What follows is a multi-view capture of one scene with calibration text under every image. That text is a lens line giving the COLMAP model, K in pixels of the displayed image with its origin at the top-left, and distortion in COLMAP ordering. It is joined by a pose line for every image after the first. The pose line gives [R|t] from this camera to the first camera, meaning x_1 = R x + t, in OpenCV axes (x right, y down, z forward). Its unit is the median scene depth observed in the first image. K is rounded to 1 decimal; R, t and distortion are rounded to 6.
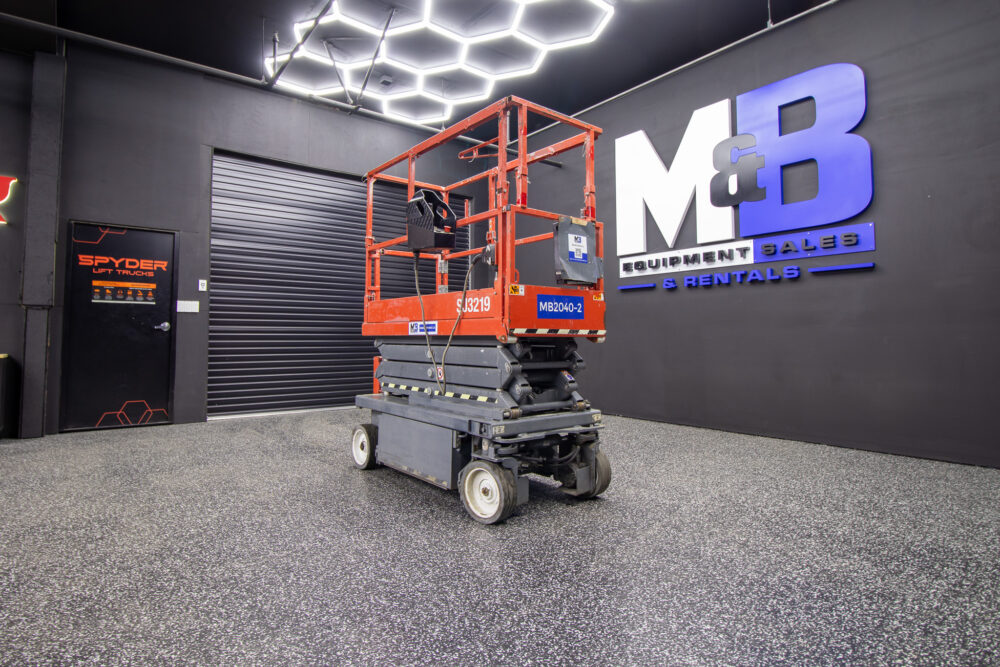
lens RADIAL K [[554.9, 0, 478.3], [0, 554.9, 289.7], [0, 0, 1]] dist [-0.003328, -0.000064]
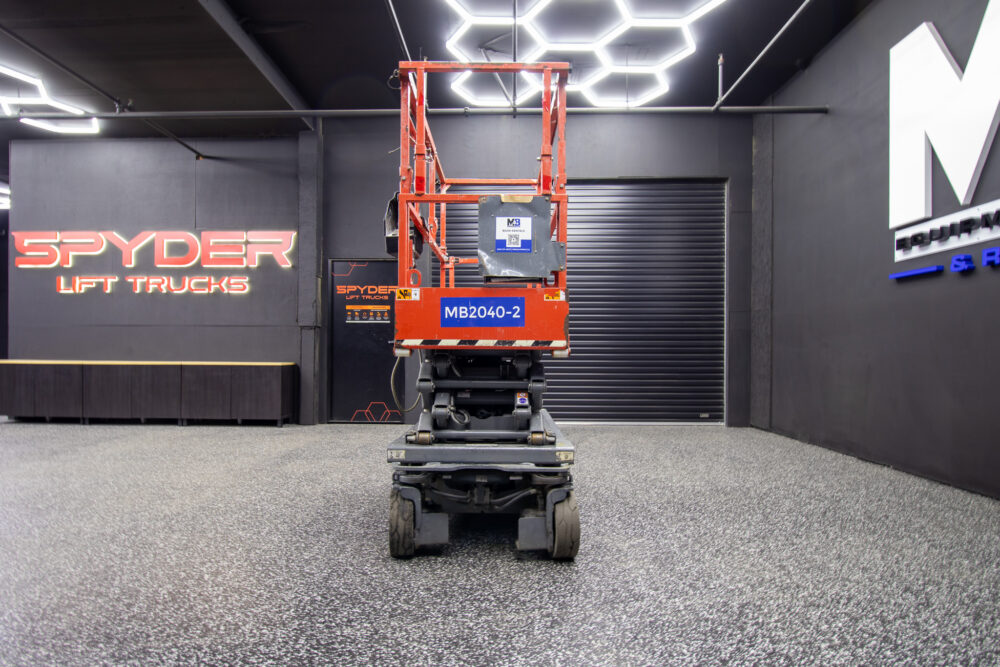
lens RADIAL K [[566.2, 0, 492.1], [0, 566.2, 339.3], [0, 0, 1]] dist [-0.005643, -0.004796]
pose [[0.776705, -0.011167, -0.629766, 0.505999], [0.051148, 0.997659, 0.045390, 0.025967], [0.627785, -0.067466, 0.775458, 0.286937]]
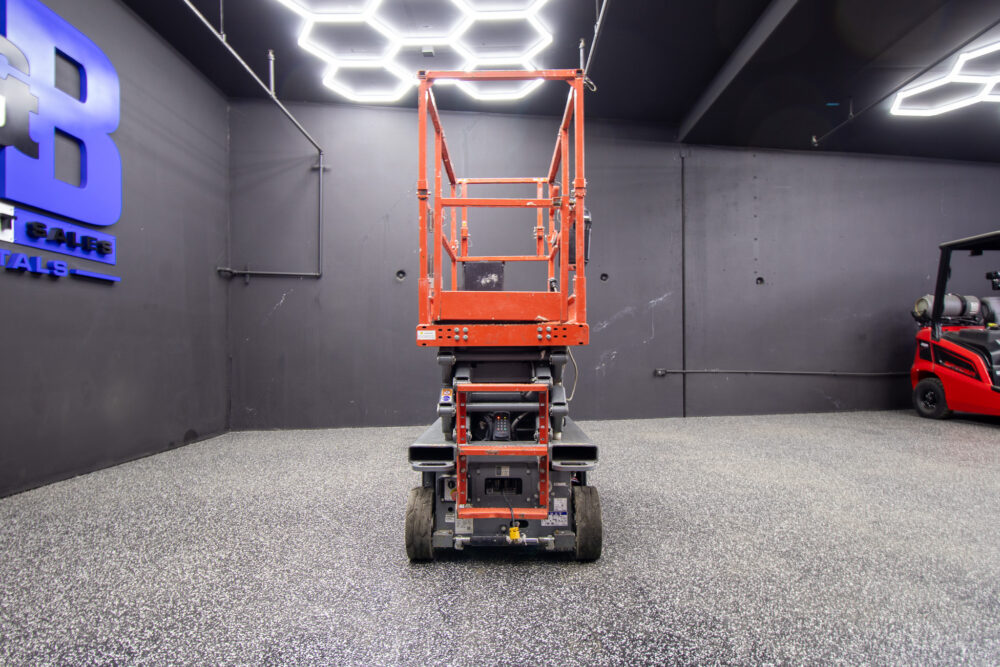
lens RADIAL K [[566.2, 0, 492.1], [0, 566.2, 339.3], [0, 0, 1]] dist [-0.005643, -0.004796]
pose [[-0.775246, 0.017827, 0.631408, -0.522200], [-0.050093, 0.994718, -0.089588, 0.138750], [-0.629670, -0.101082, -0.770258, 1.558766]]
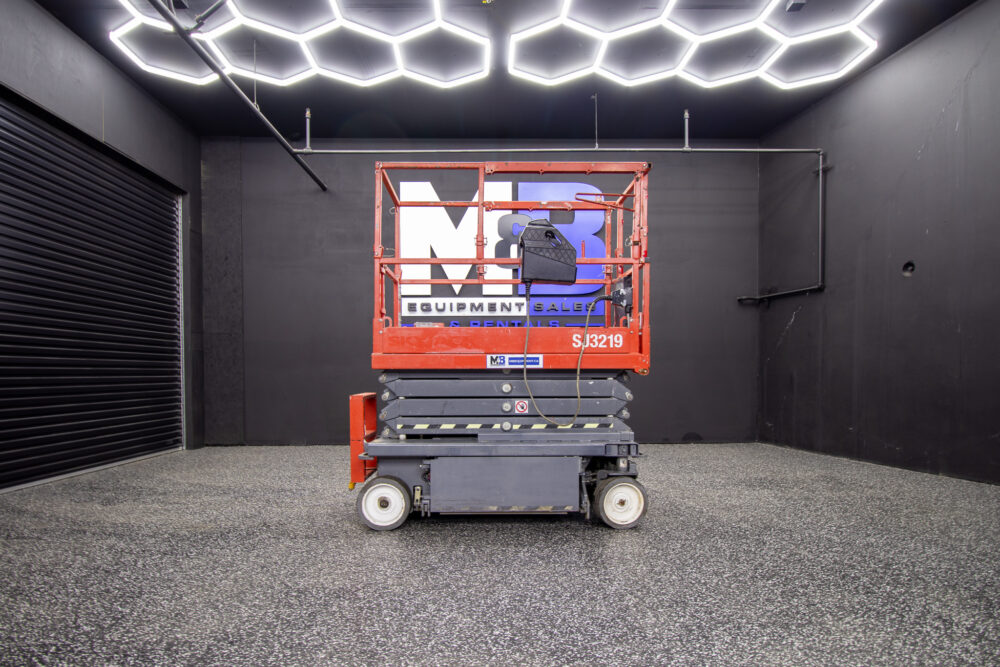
lens RADIAL K [[515.1, 0, 510.2], [0, 515.1, 372.2], [0, 0, 1]] dist [-0.006323, -0.001712]
pose [[0.582883, -0.001607, 0.812554, -0.710054], [-0.066655, 0.996533, 0.049786, 0.037997], [-0.809817, -0.083180, 0.580756, 0.415843]]
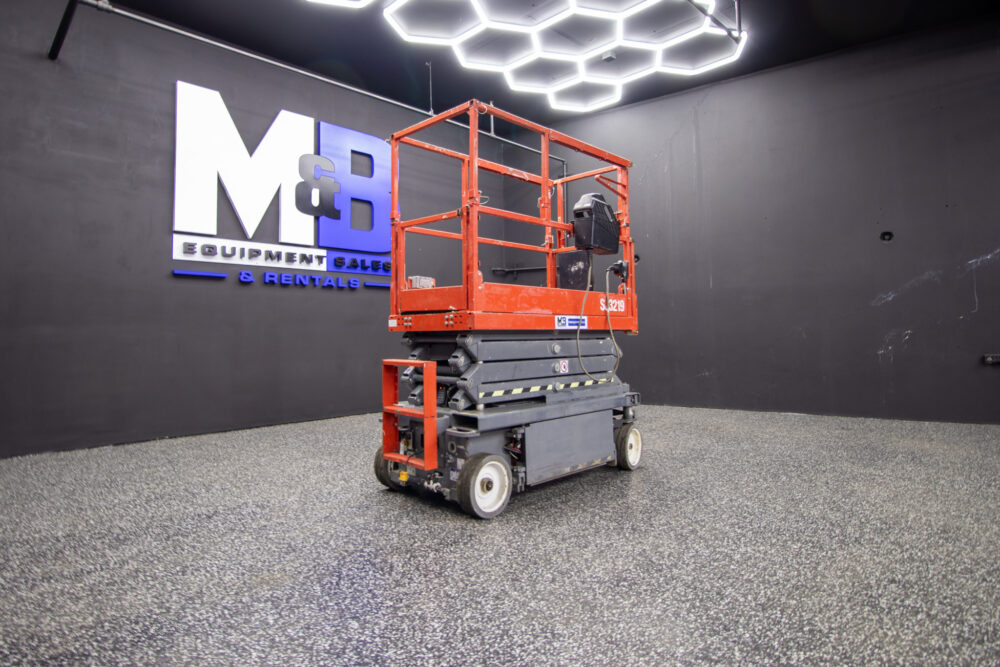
lens RADIAL K [[544.6, 0, 475.5], [0, 544.6, 290.9], [0, 0, 1]] dist [-0.004684, -0.003975]
pose [[-0.114168, 0.079498, 0.990276, -0.904836], [-0.077003, 0.993086, -0.088602, 0.096990], [-0.990473, -0.086369, -0.107257, 1.096369]]
